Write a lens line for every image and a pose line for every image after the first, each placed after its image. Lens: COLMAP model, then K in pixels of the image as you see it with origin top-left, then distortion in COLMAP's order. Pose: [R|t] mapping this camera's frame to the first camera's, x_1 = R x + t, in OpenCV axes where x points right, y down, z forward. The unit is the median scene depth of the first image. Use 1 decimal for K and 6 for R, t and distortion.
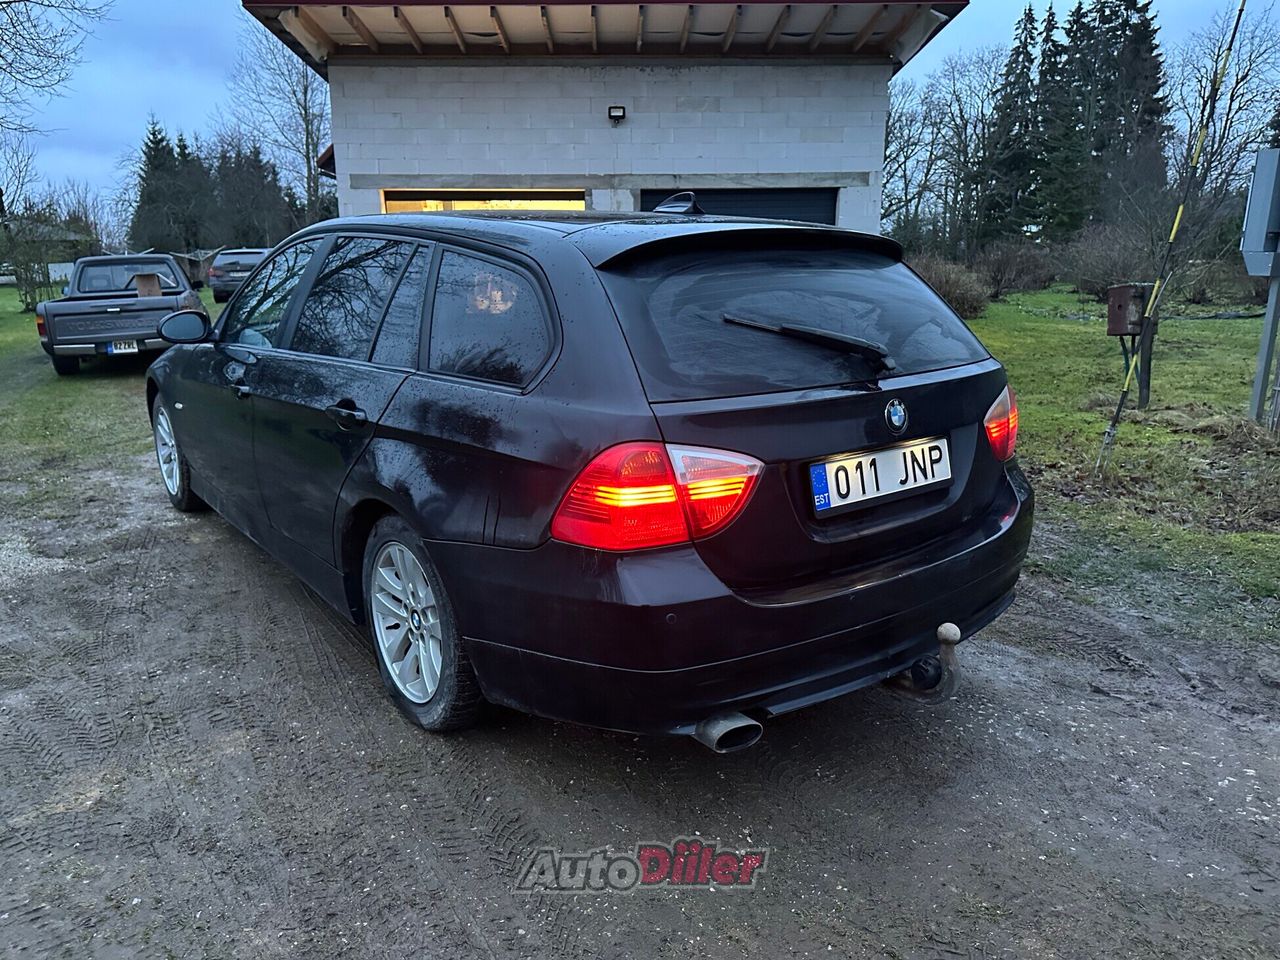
lens RADIAL K [[897.5, 0, 637.0], [0, 897.5, 510.8], [0, 0, 1]] dist [0.037529, -0.025785]
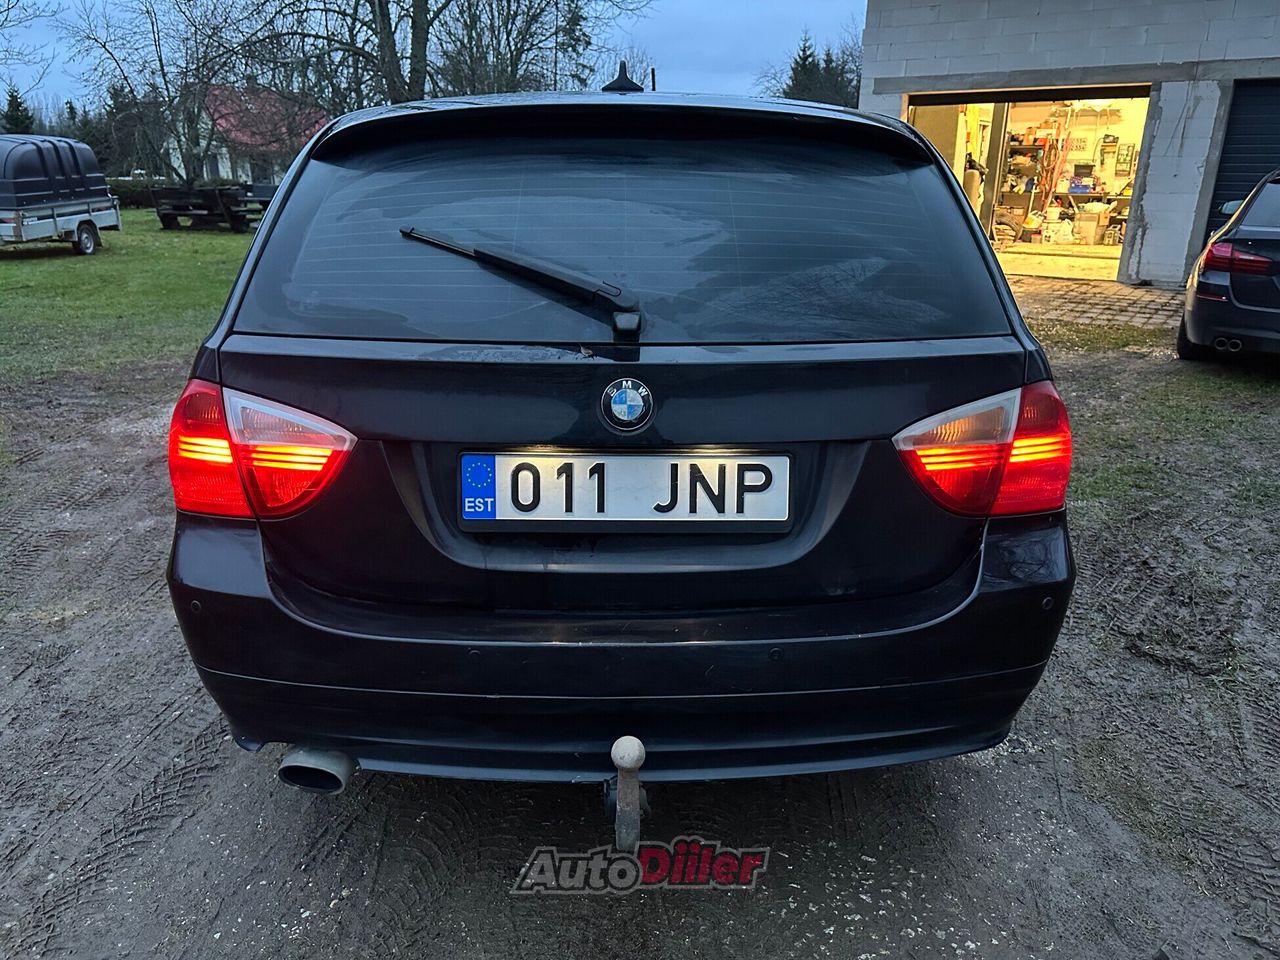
lens RADIAL K [[924.1, 0, 629.7], [0, 924.1, 481.3], [0, 0, 1]] dist [0.034747, -0.028788]
pose [[0.800108, 0.202822, -0.564527, 0.122387], [-0.175231, 0.979082, 0.103406, -0.021864], [0.573691, 0.016187, 0.818912, 0.083344]]
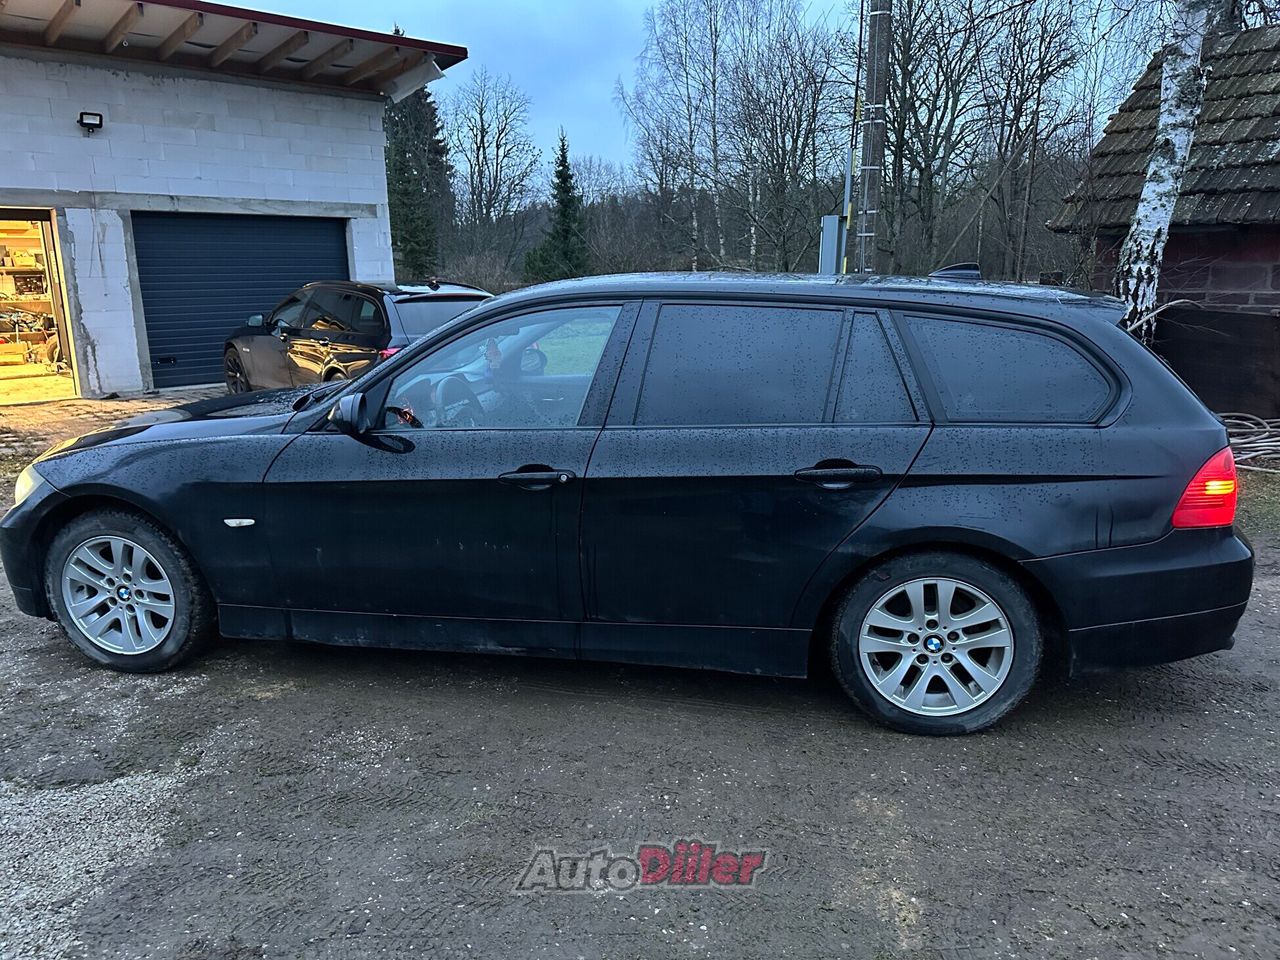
lens RADIAL K [[928.1, 0, 640.0], [0, 928.1, 480.0], [0, 0, 1]] dist [0.031758, -0.032193]
pose [[0.759877, -0.141648, 0.634447, -0.252729], [0.180121, 0.983637, 0.003878, -0.030703], [-0.624615, 0.111331, 0.772956, 0.063985]]
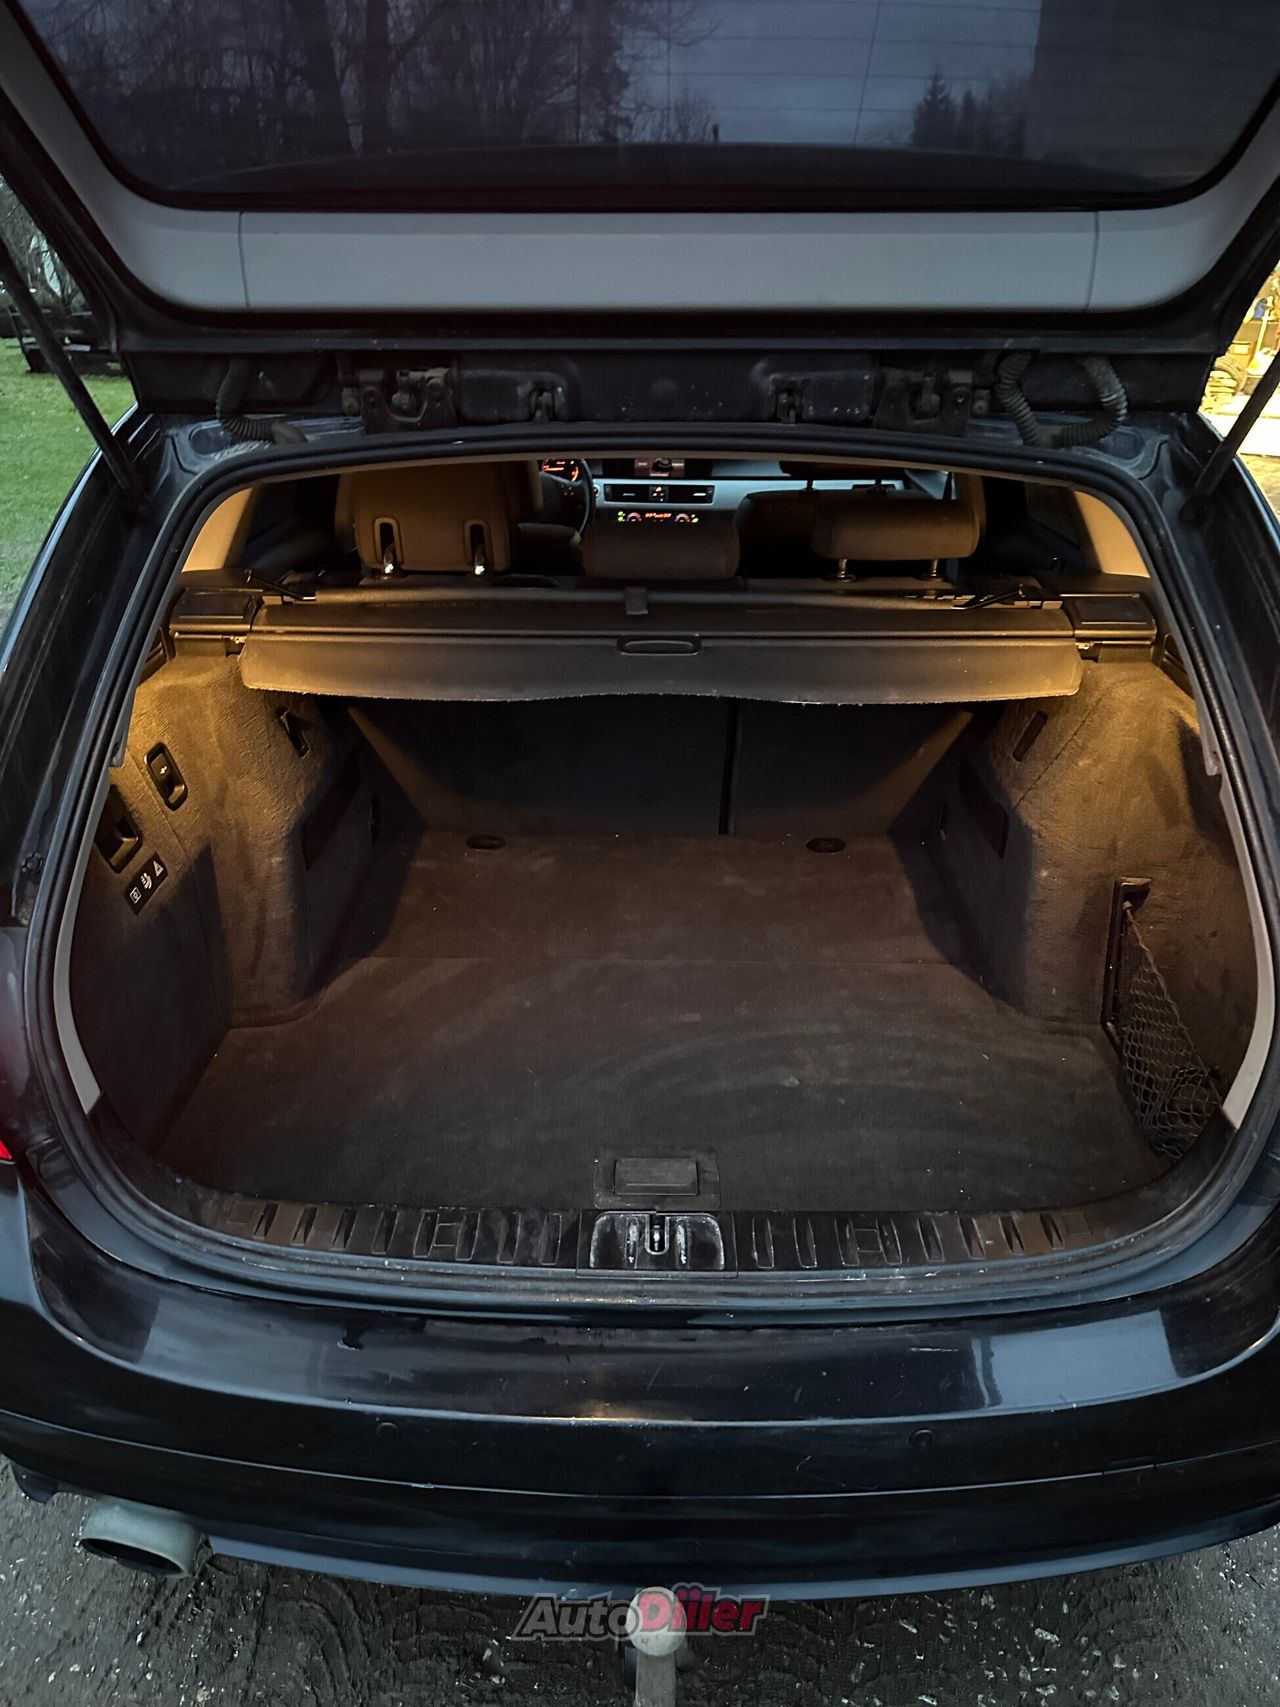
lens RADIAL K [[1237.7, 0, 640.0], [0, 1237.7, 853.5], [0, 0, 1]] dist [0.031758, -0.032193]
pose [[0.781740, 0.273384, -0.560485, 0.097628], [-0.178284, 0.959248, 0.219223, -0.048217], [0.597576, -0.071450, 0.798623, 0.111292]]
